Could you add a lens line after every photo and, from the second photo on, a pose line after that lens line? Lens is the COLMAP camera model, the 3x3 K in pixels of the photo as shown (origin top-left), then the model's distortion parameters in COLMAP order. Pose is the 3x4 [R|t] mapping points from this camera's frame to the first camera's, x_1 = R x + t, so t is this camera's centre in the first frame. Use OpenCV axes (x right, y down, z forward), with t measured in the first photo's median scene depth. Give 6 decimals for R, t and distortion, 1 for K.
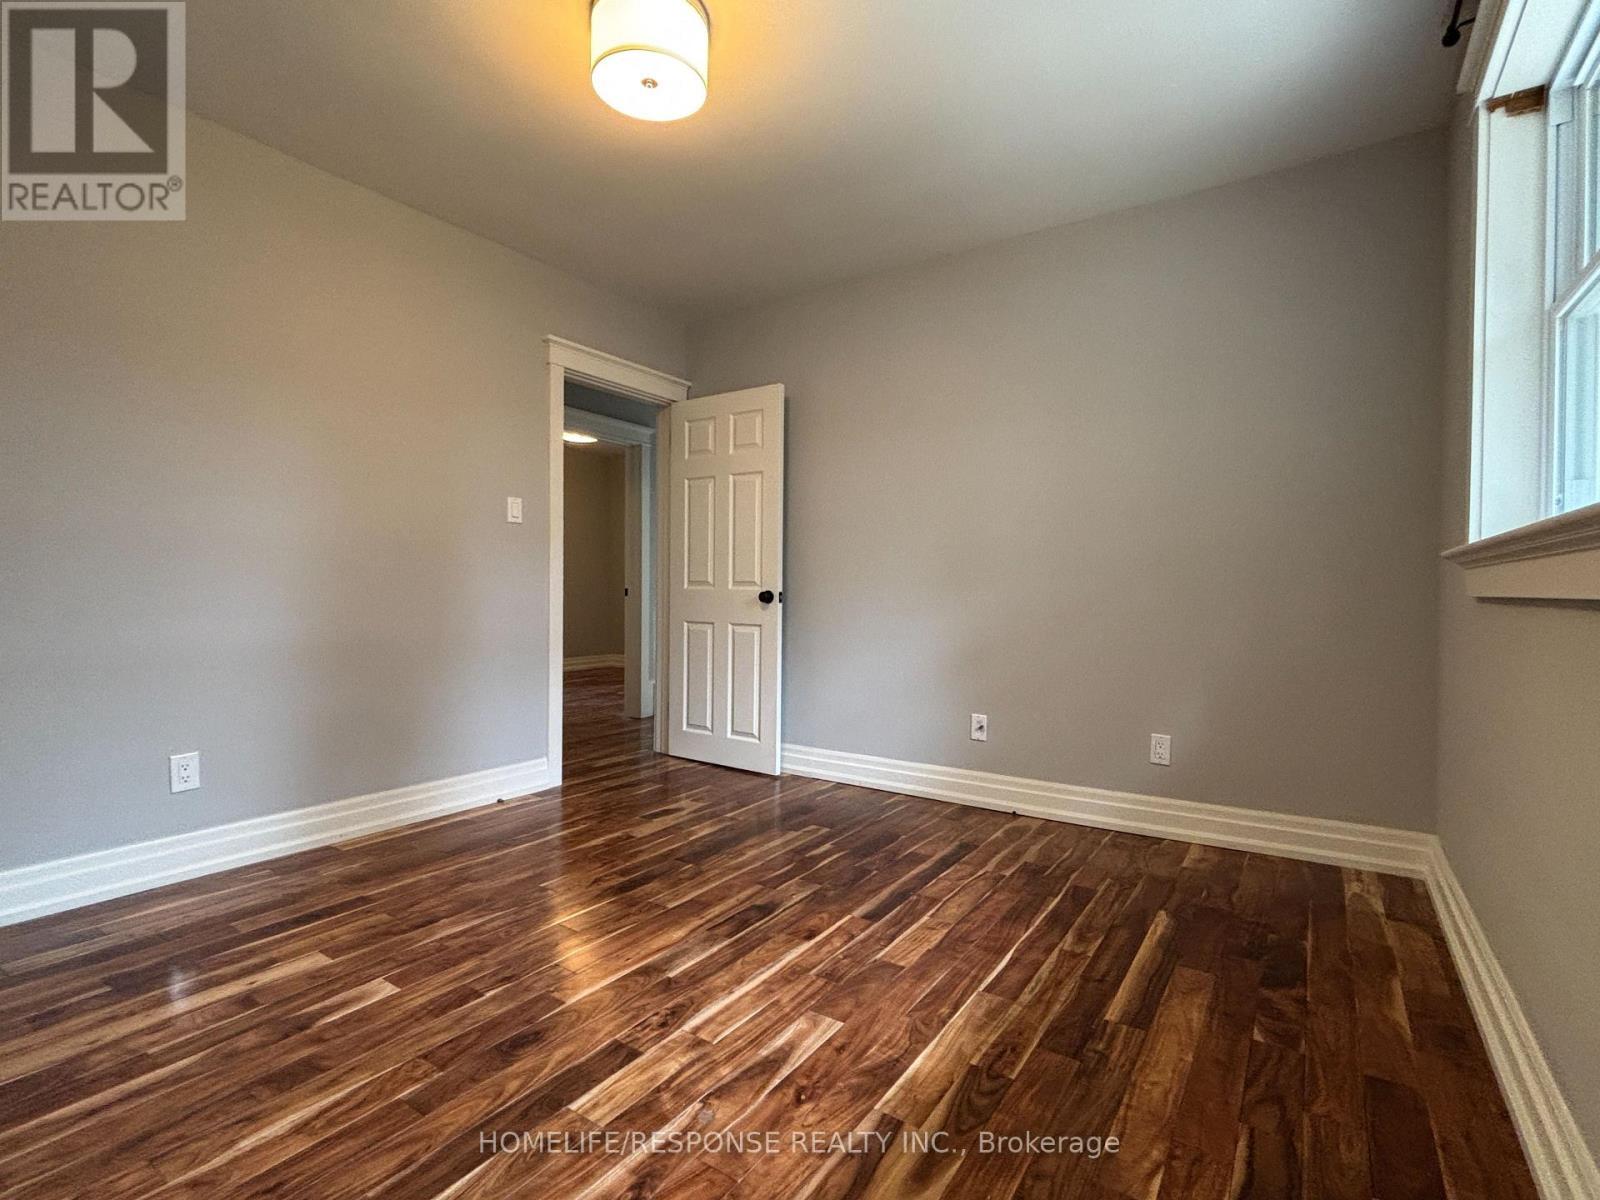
lens RADIAL K [[777.9, 0, 835.6], [0, 777.9, 587.1], [0, 0, 1]] dist [0.015135, -0.000450]
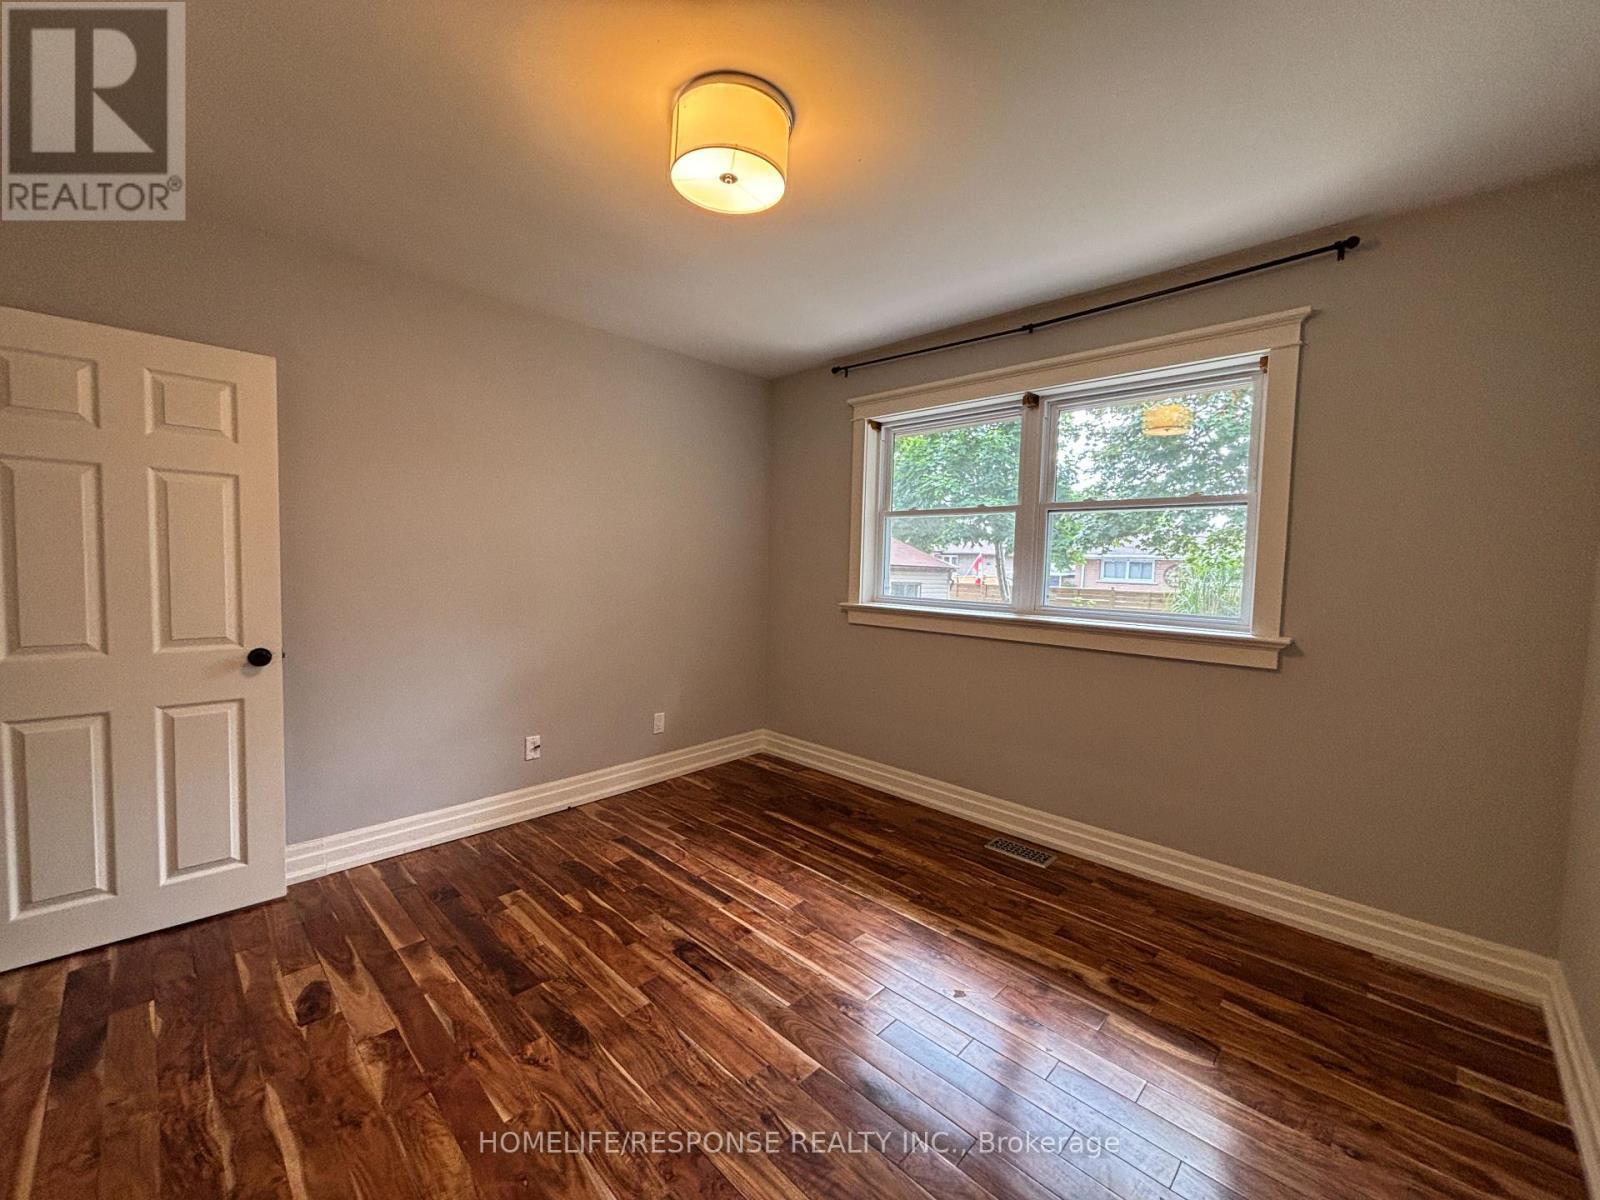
lens RADIAL K [[636.5, 0, 811.2], [0, 636.5, 595.8], [0, 0, 1]] dist [-0.000485, -0.000286]
pose [[0.182637, -0.056424, 0.981560, -0.836803], [-0.024794, 0.997770, 0.061970, -0.136365], [-0.982868, -0.035654, 0.180830, 0.610598]]
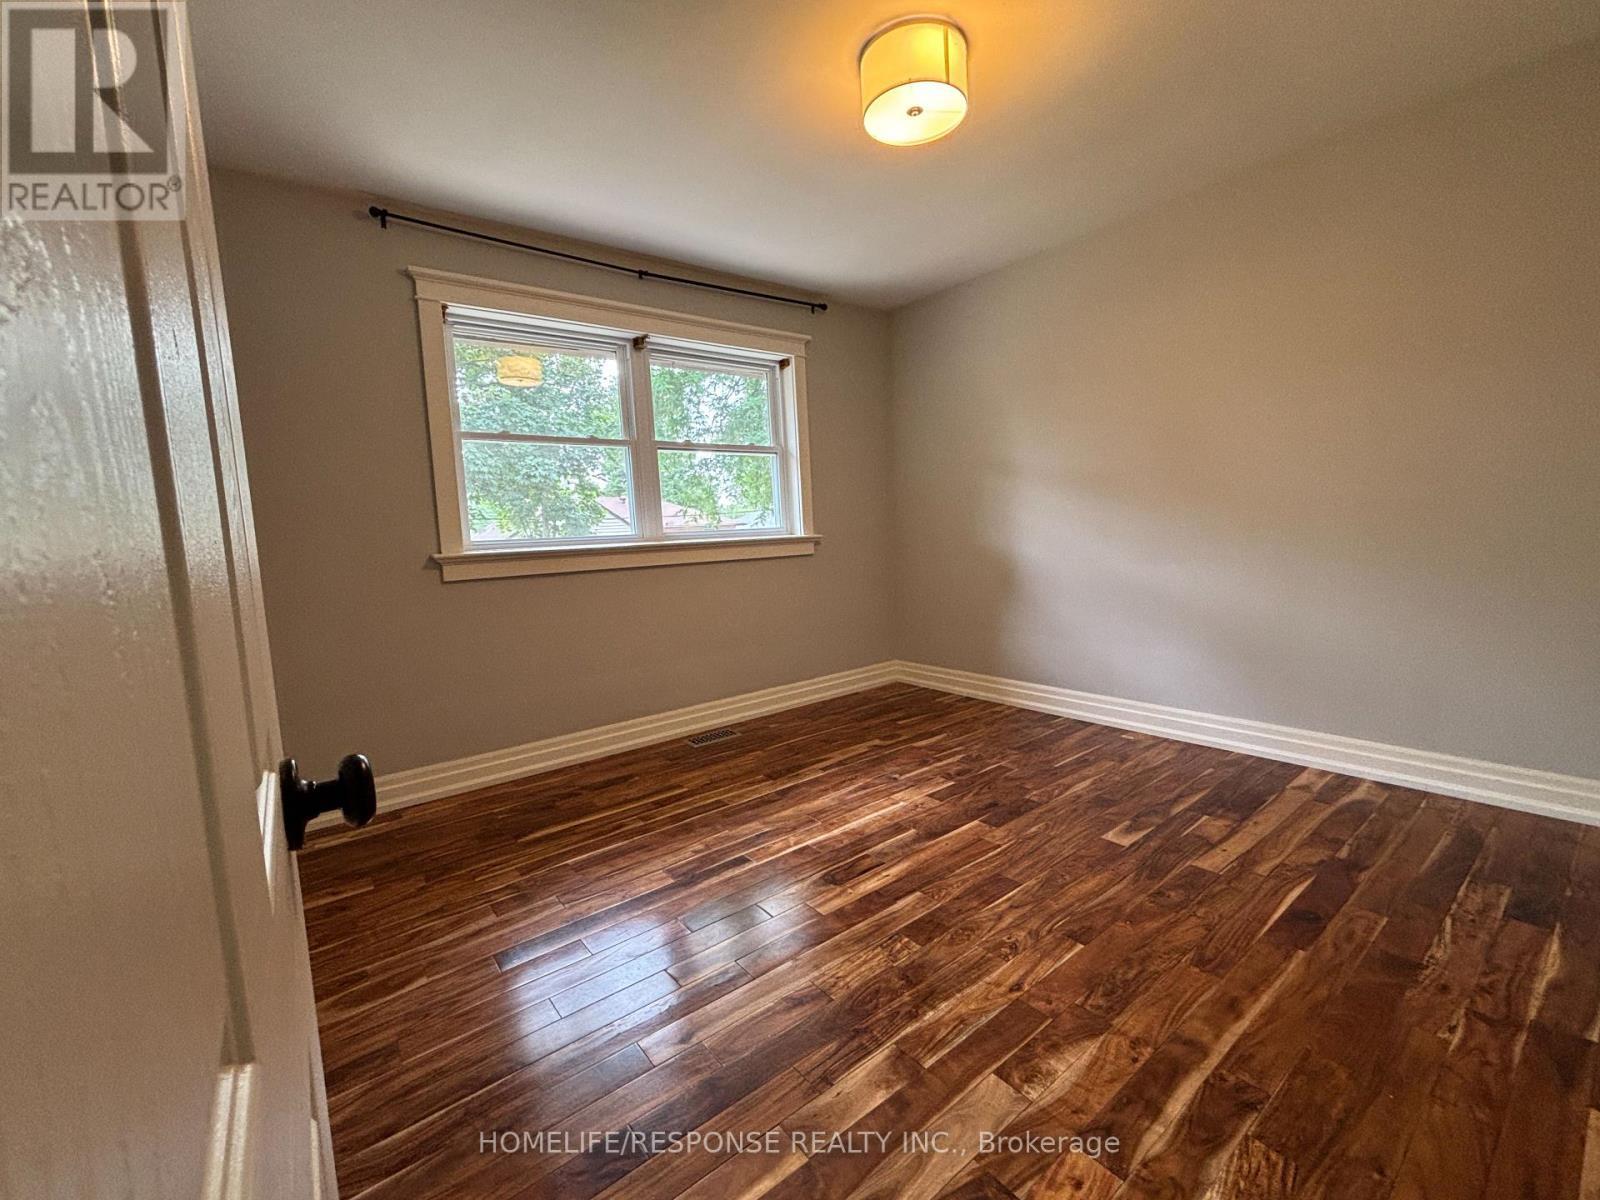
lens RADIAL K [[636.5, 0, 811.2], [0, 636.5, 595.8], [0, 0, 1]] dist [-0.000485, -0.000286]
pose [[-0.938181, 0.001221, 0.346144, -0.331931], [0.041190, 0.993282, 0.108139, -0.053142], [-0.343686, 0.115712, -0.931928, 1.589101]]
